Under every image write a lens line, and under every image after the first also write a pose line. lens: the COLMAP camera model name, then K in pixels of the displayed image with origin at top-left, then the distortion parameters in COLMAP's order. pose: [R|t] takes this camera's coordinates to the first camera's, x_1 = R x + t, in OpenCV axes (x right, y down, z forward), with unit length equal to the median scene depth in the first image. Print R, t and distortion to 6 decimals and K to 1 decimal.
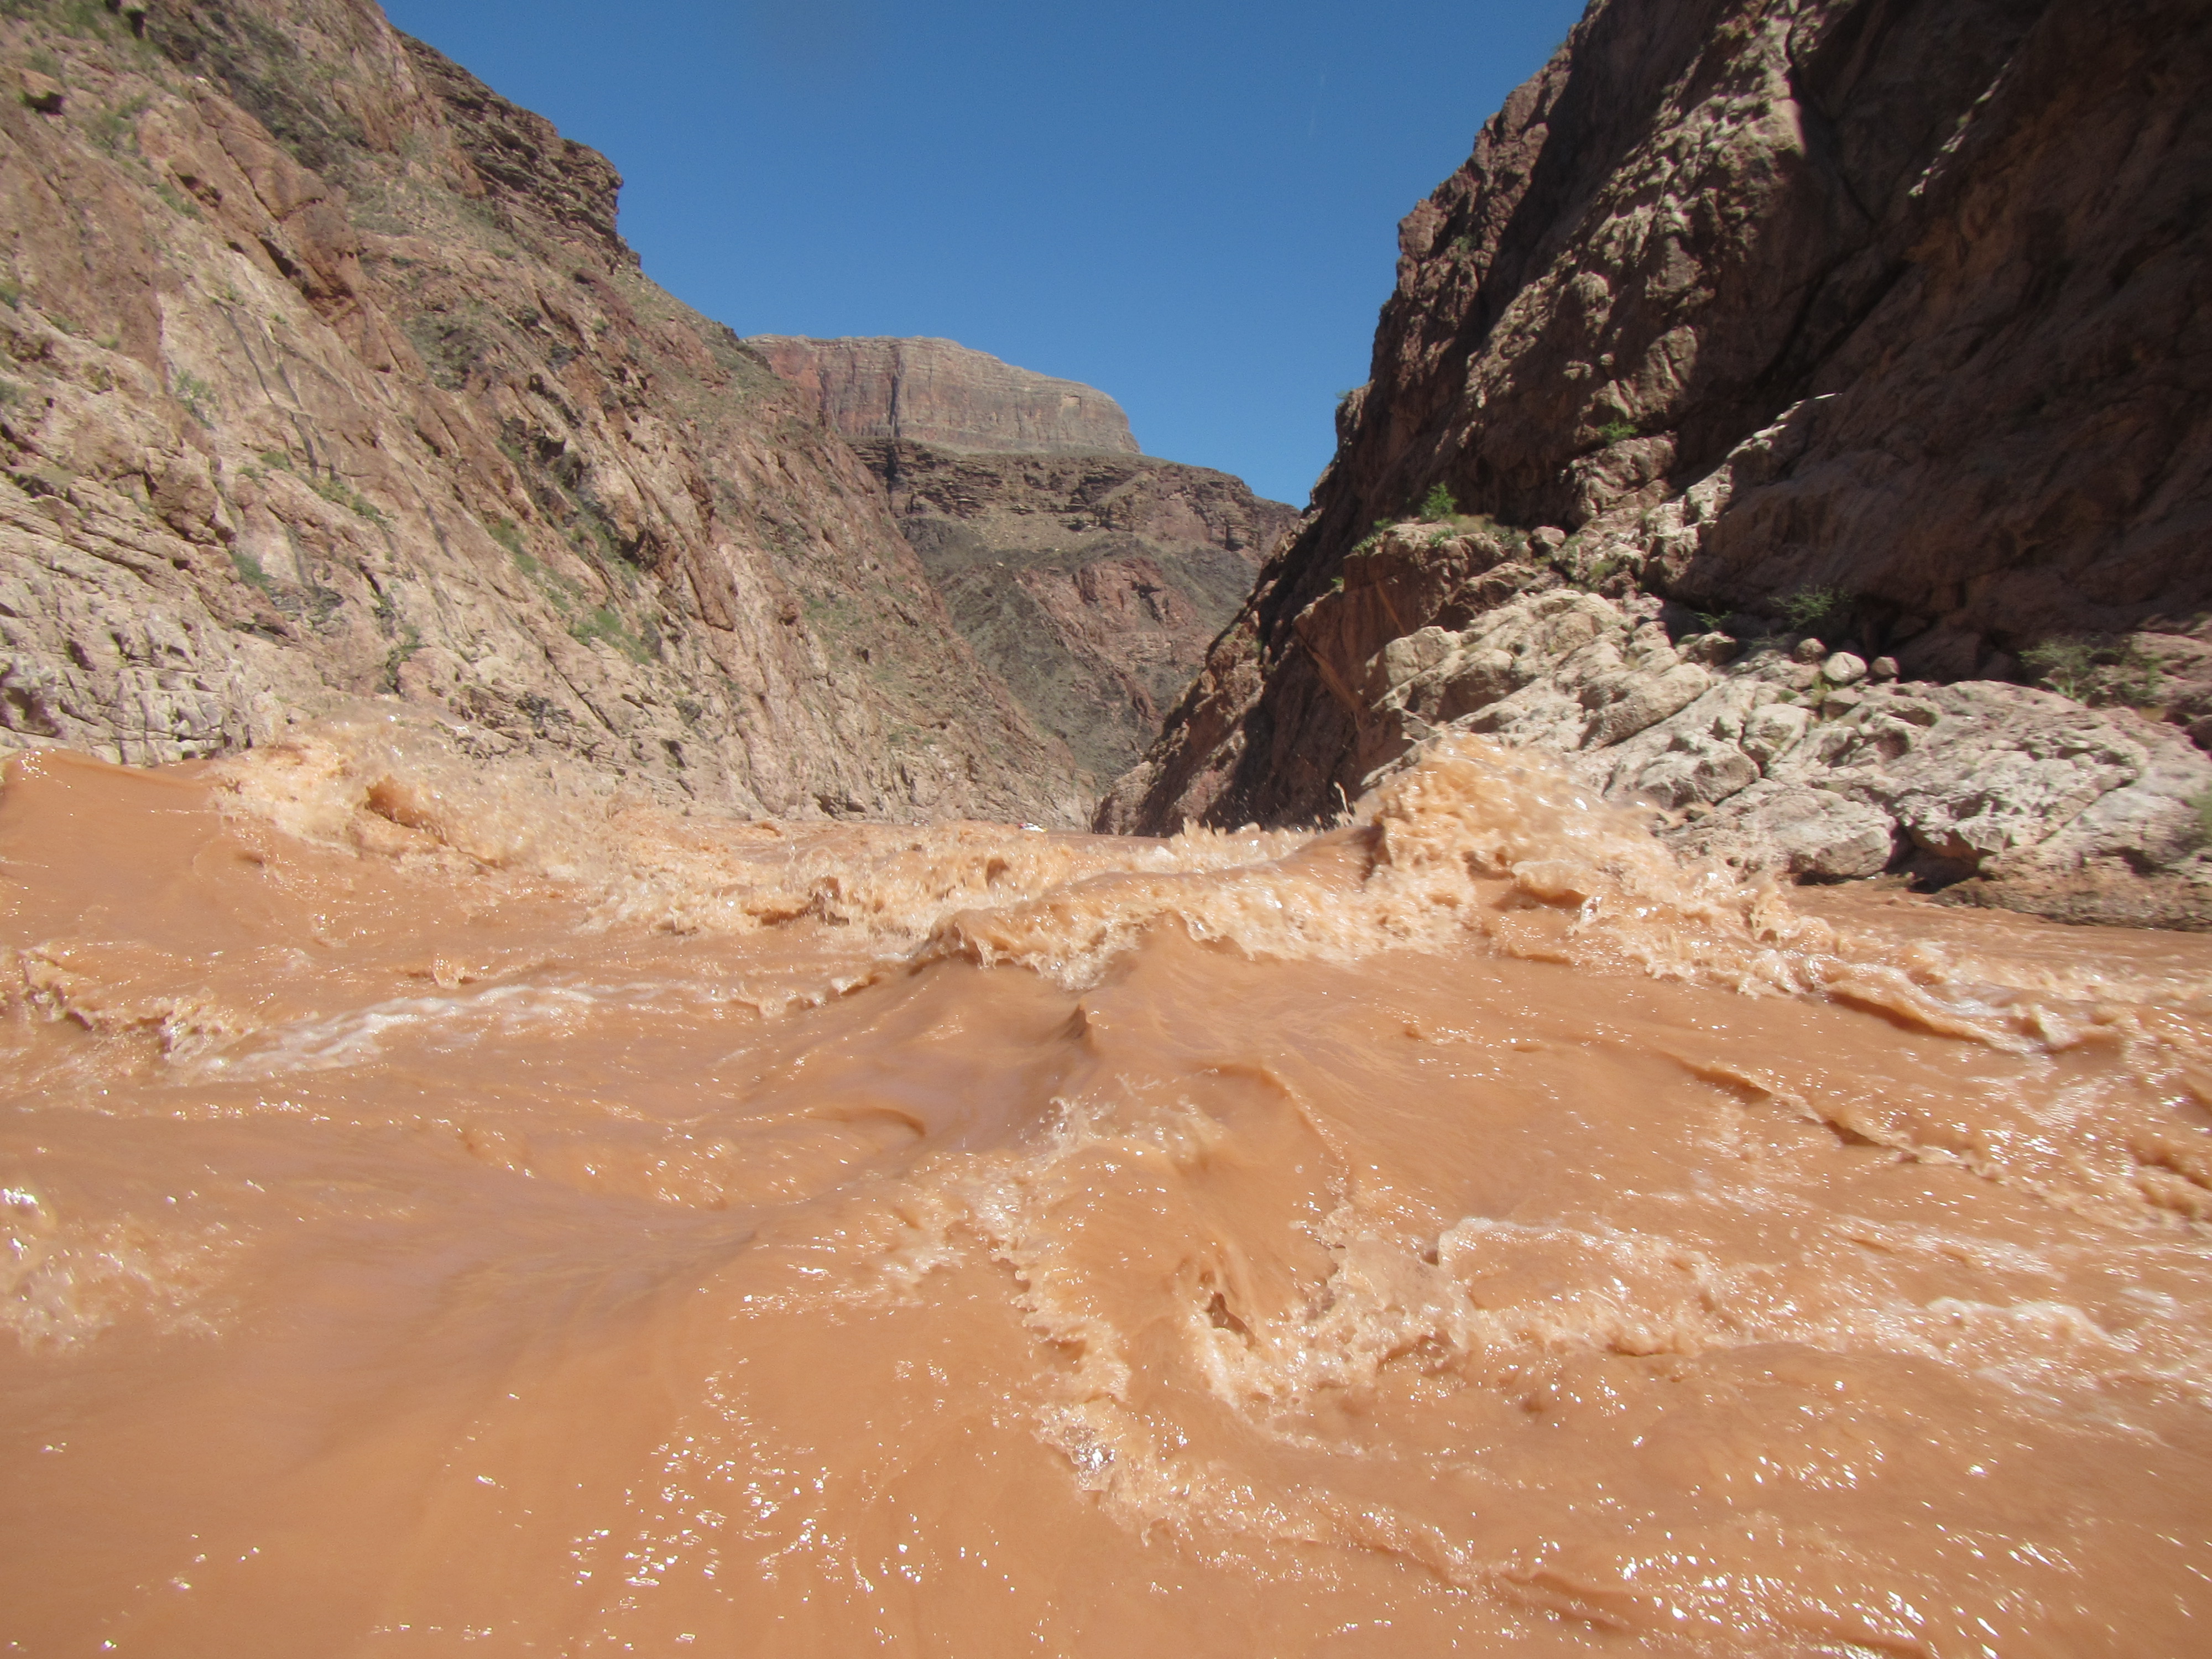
lens RADIAL K [[1832.0, 0, 1121.3], [0, 1832.0, 817.7], [0, 0, 1]] dist [0.003698, -0.002182]
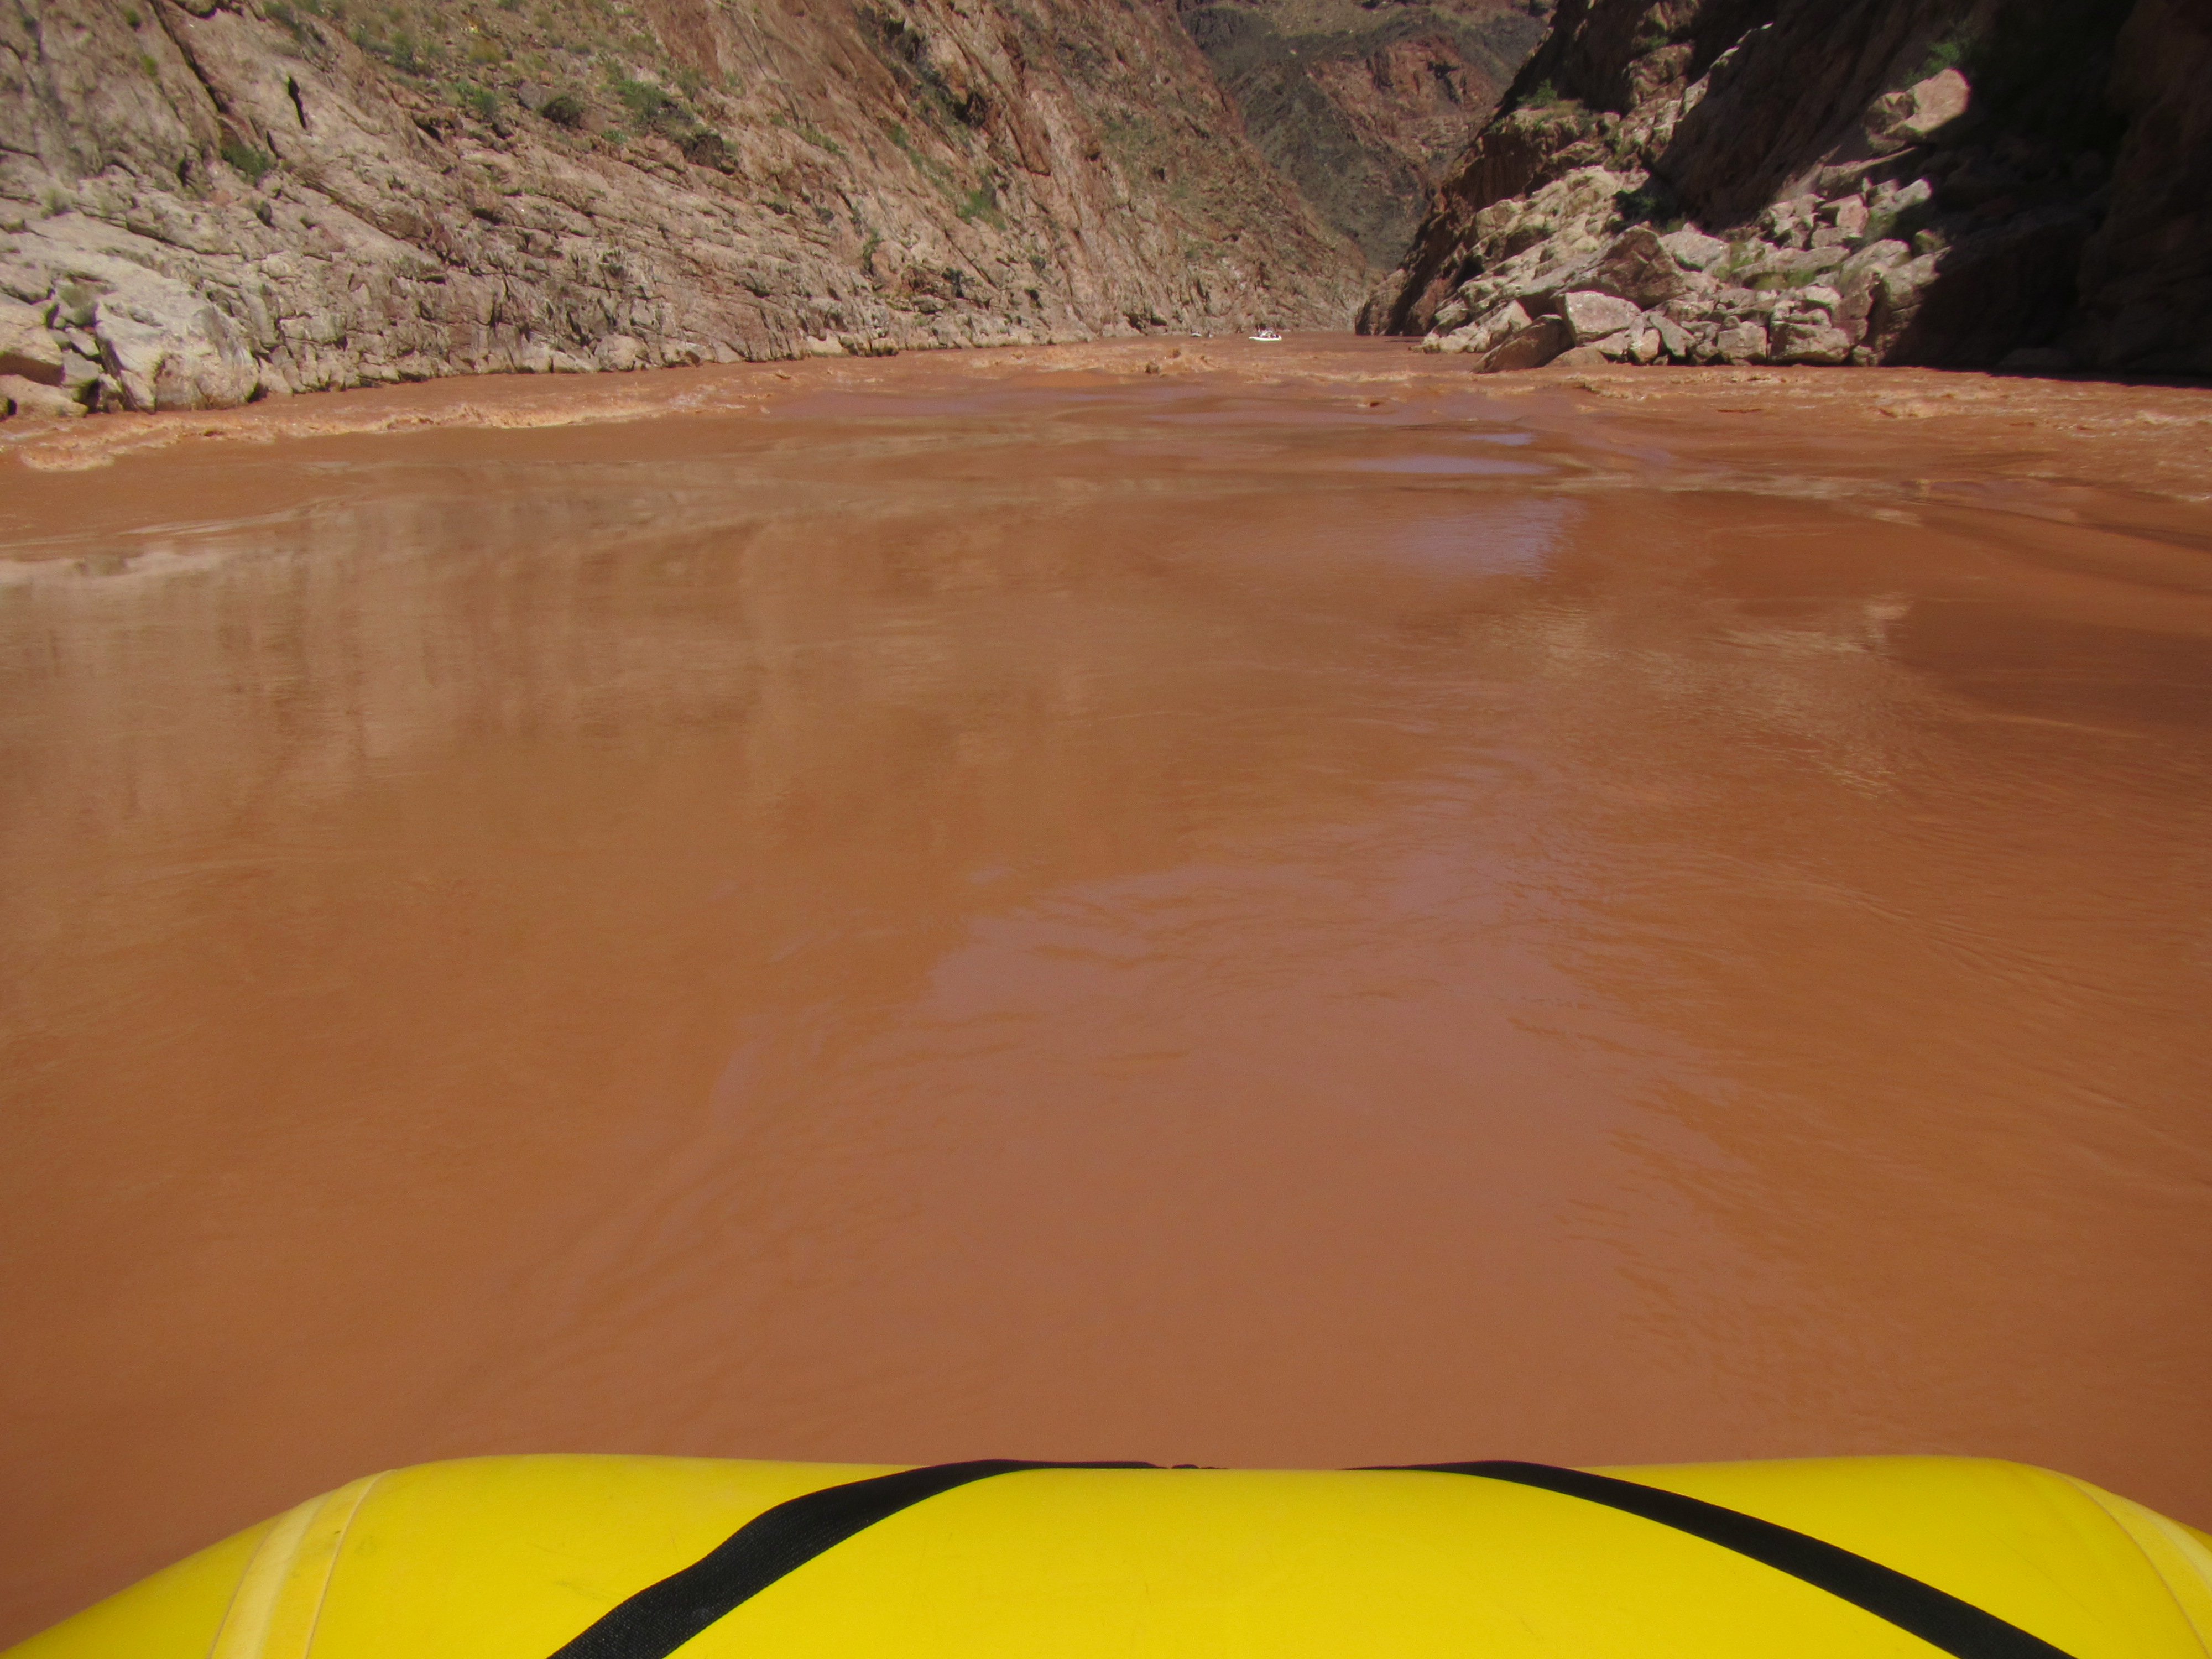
lens RADIAL K [[1834.3, 0, 1106.0], [0, 1834.3, 829.5], [0, 0, 1]] dist [-0.012228, 0.001760]
pose [[0.983718, -0.006092, -0.179614, 0.036190], [0.054143, 0.963037, 0.263871, -0.004737], [0.171367, -0.269299, 0.947687, -0.243415]]
